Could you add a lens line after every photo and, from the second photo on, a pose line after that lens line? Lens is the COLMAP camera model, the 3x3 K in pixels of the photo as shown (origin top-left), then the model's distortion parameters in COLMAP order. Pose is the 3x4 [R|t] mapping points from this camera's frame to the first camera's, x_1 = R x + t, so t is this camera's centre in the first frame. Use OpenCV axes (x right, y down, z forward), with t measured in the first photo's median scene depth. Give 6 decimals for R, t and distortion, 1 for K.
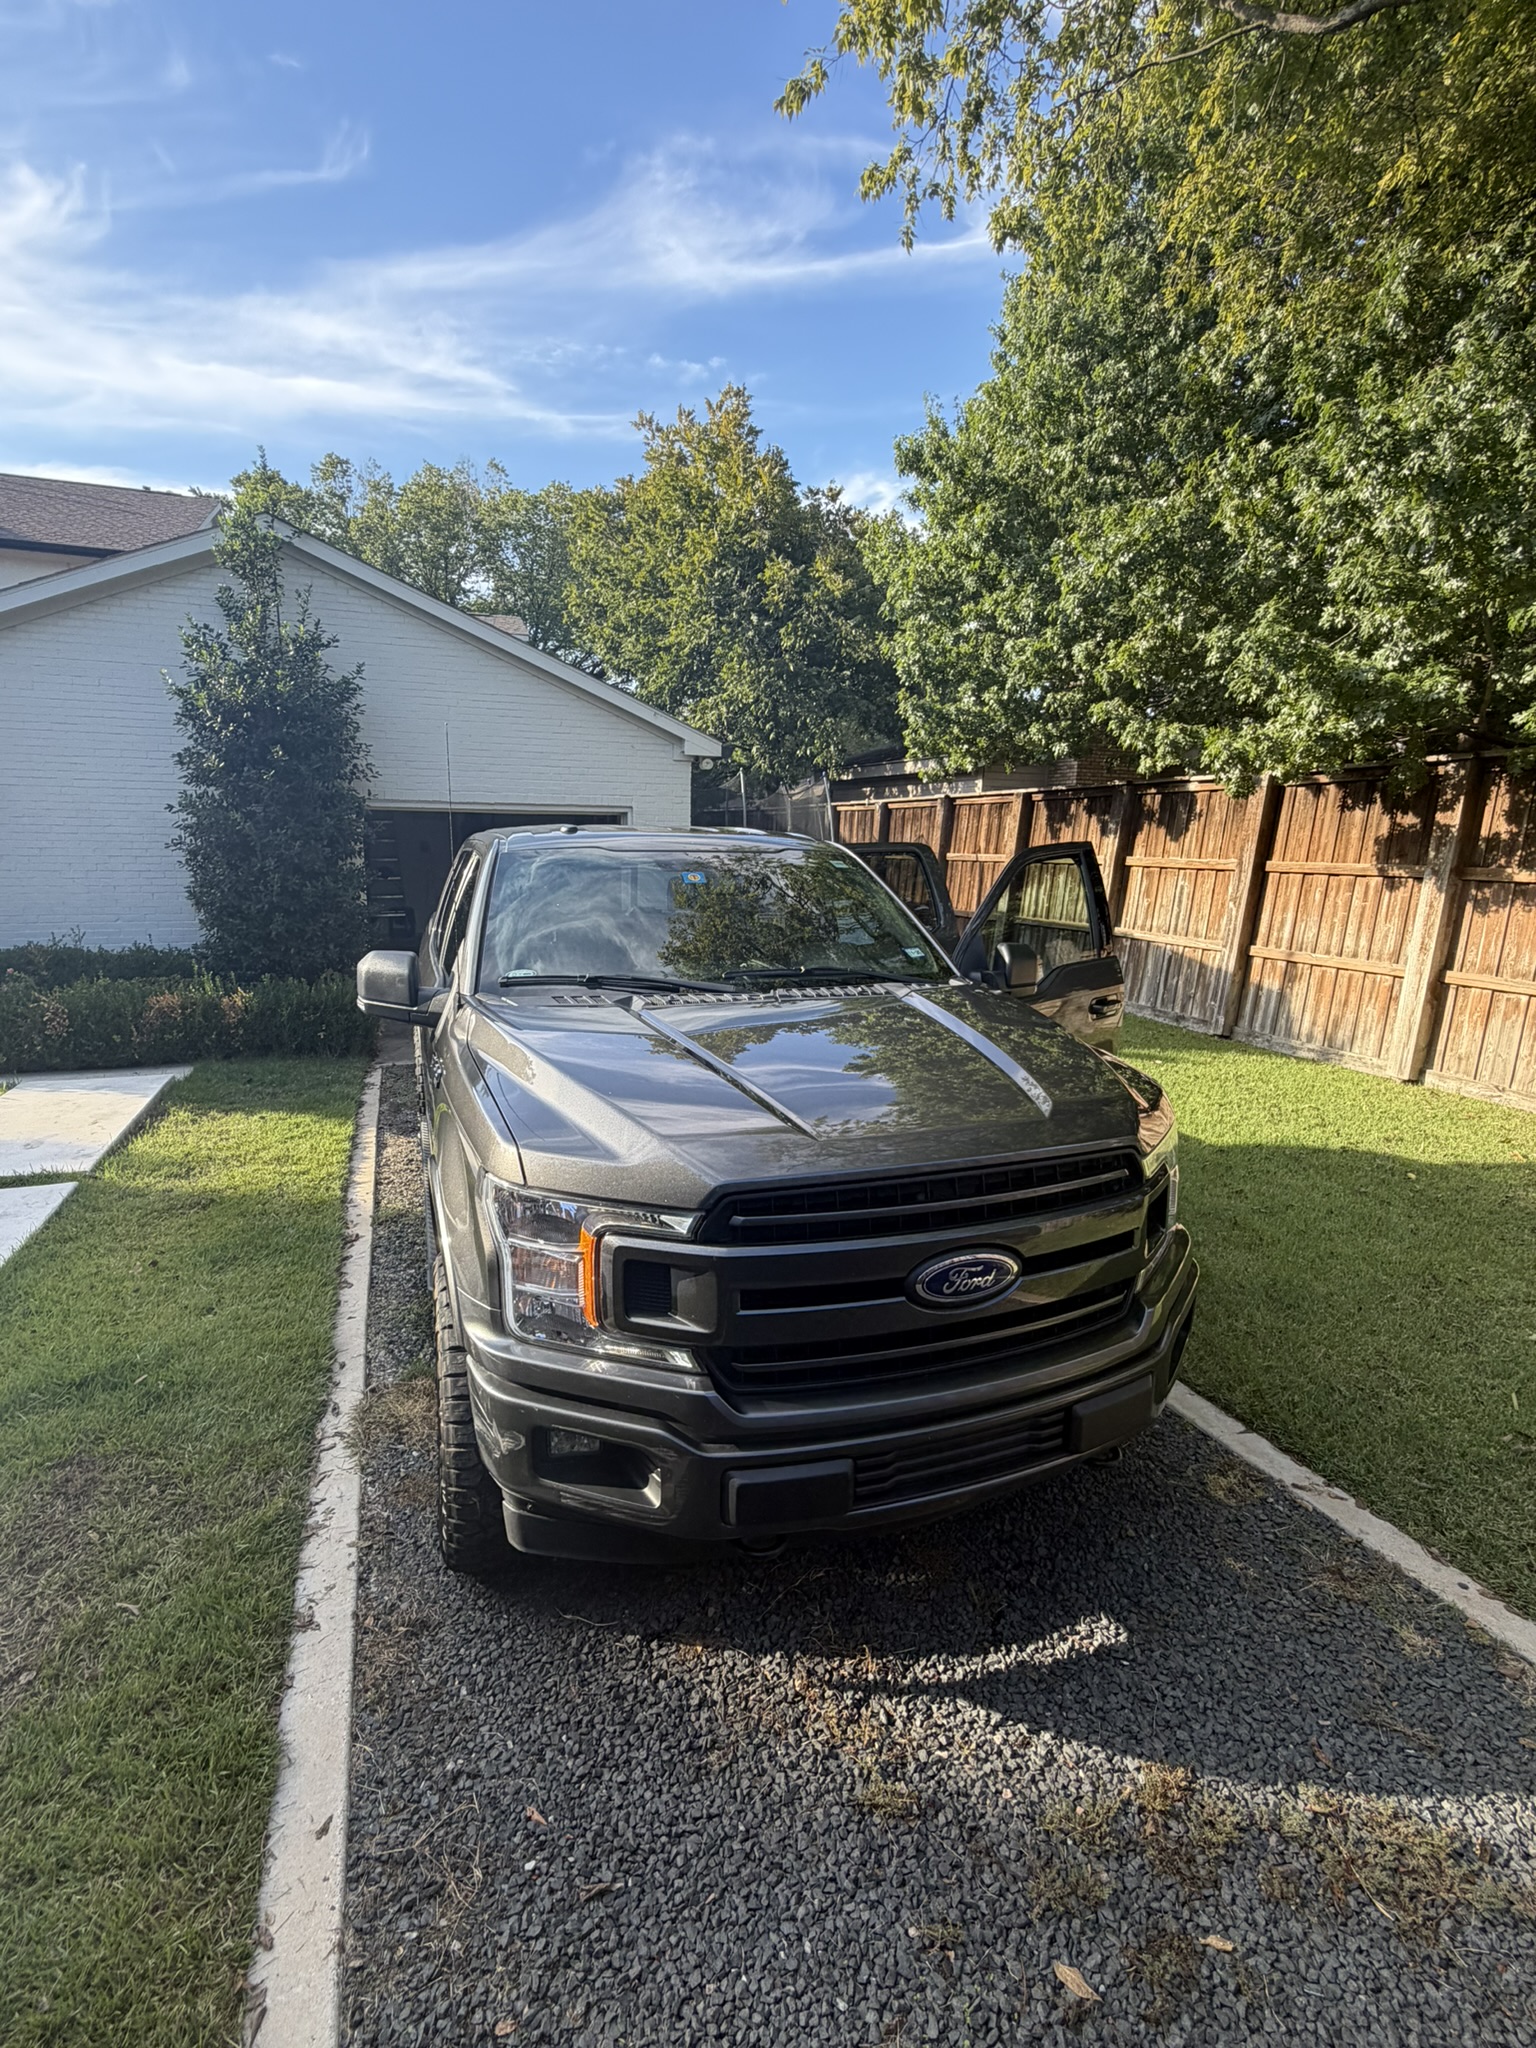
lens RADIAL K [[955.3, 0, 760.5], [0, 955.3, 1023.7], [0, 0, 1]] dist [0.000239, 0.000324]
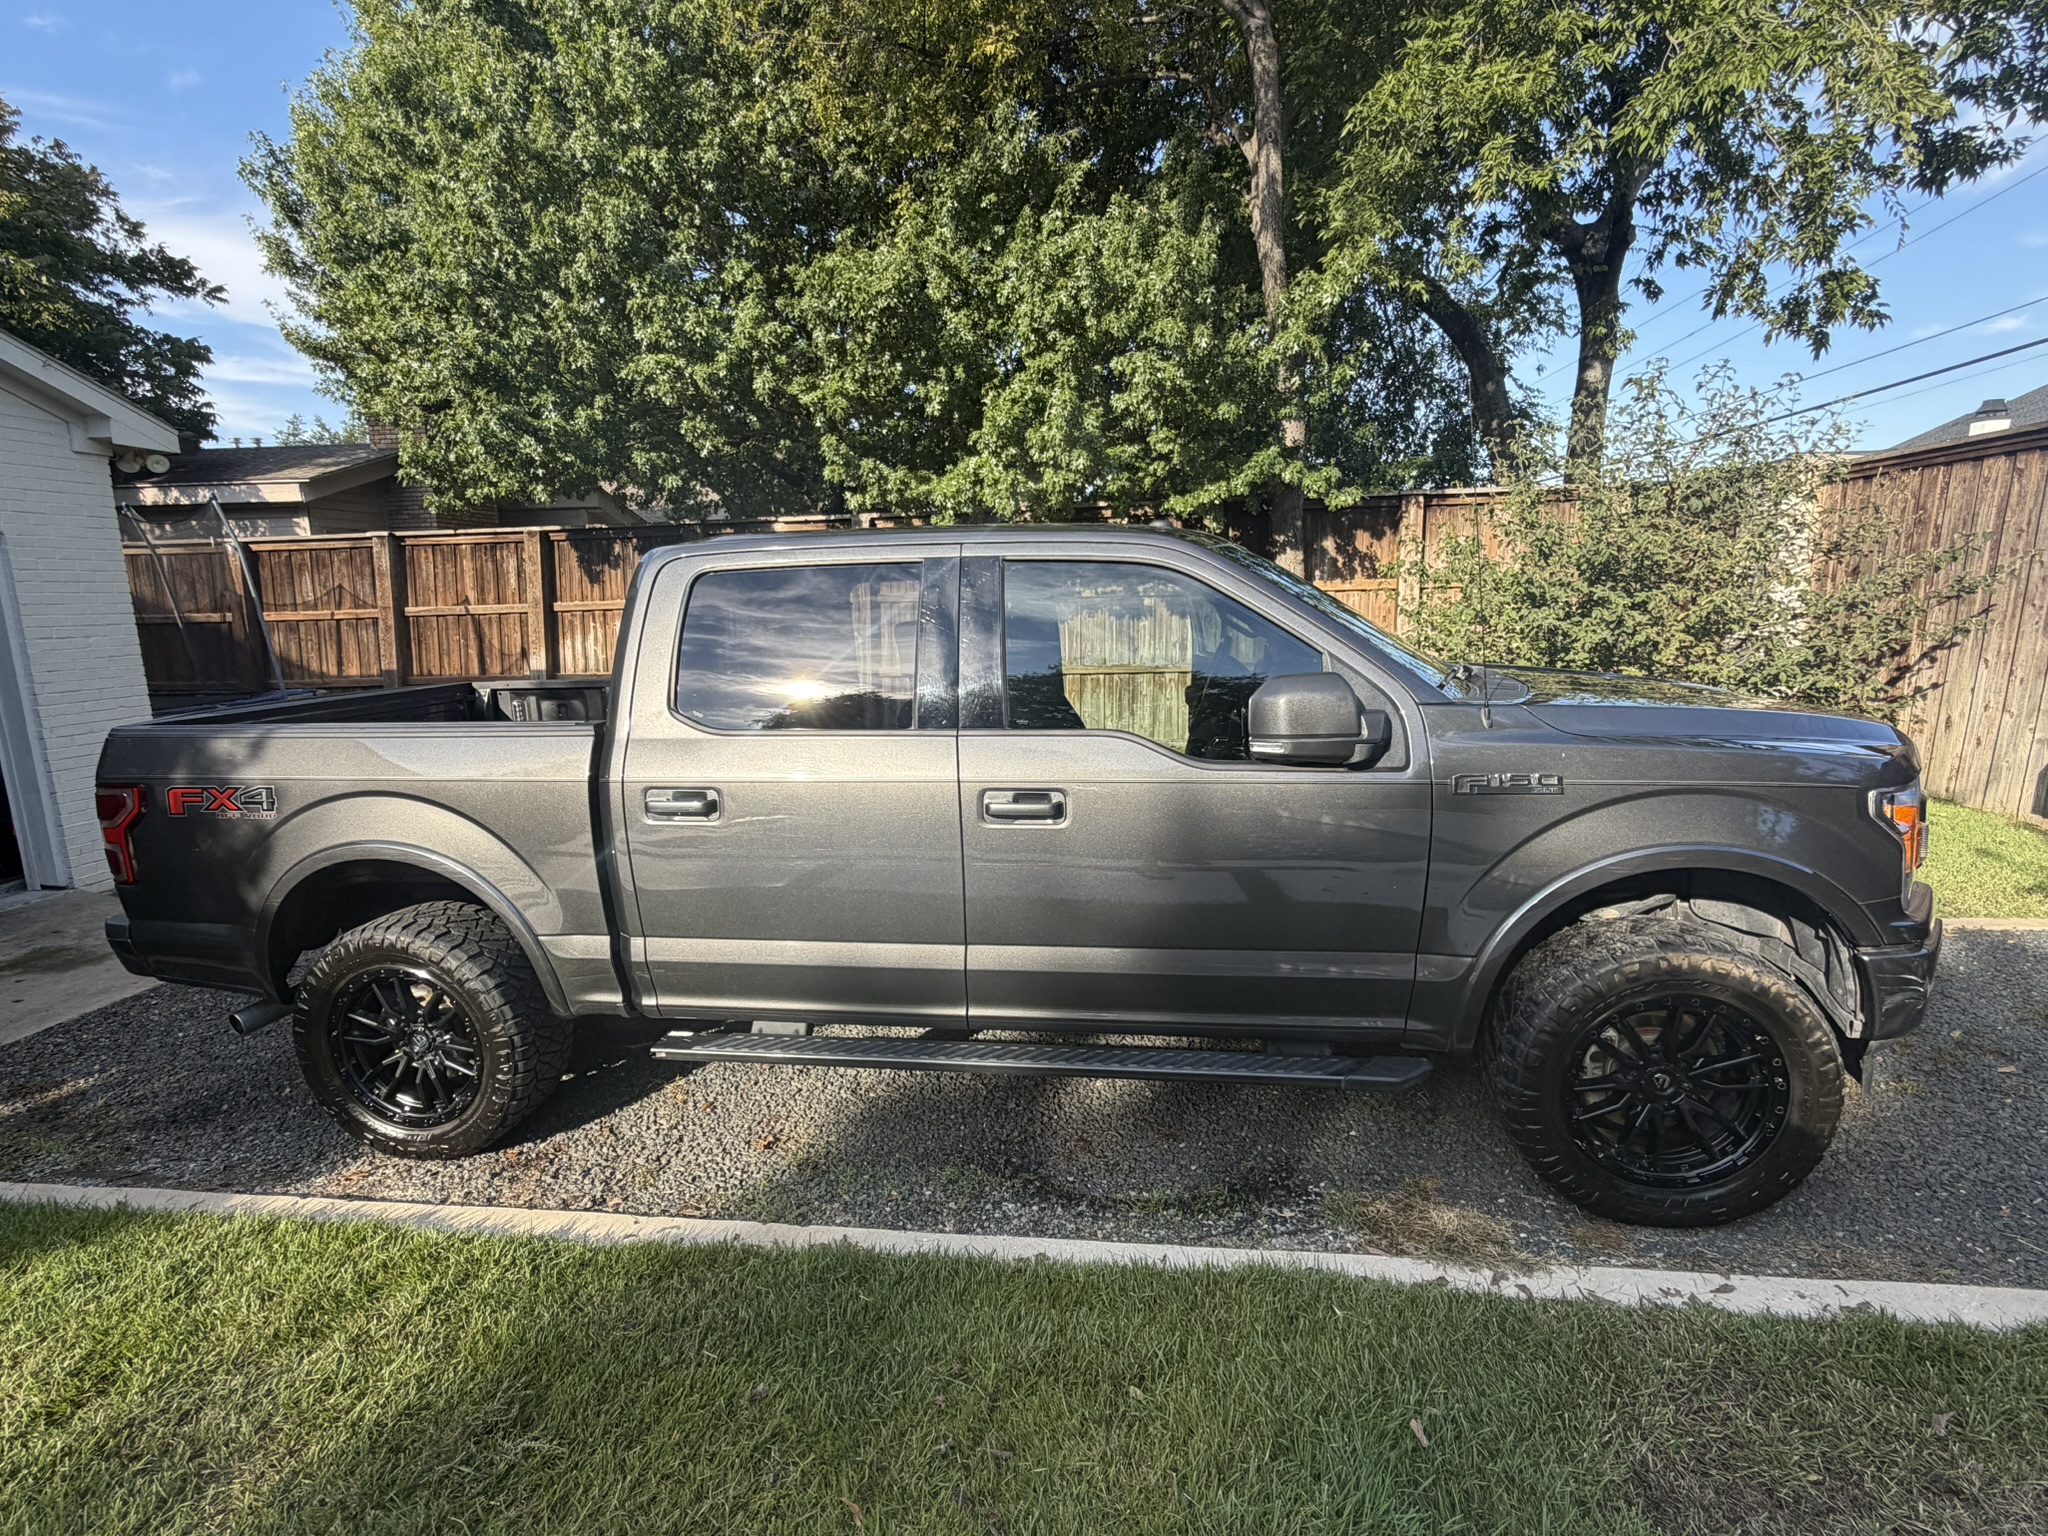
lens RADIAL K [[955.3, 0, 1024.3], [0, 955.3, 770.2], [0, 0, 1]] dist [0.000239, 0.000324]
pose [[0.490395, -0.183409, 0.851982, -0.285167], [0.195134, 0.975892, 0.097766, -0.028987], [-0.849374, 0.118307, 0.514362, 0.206242]]
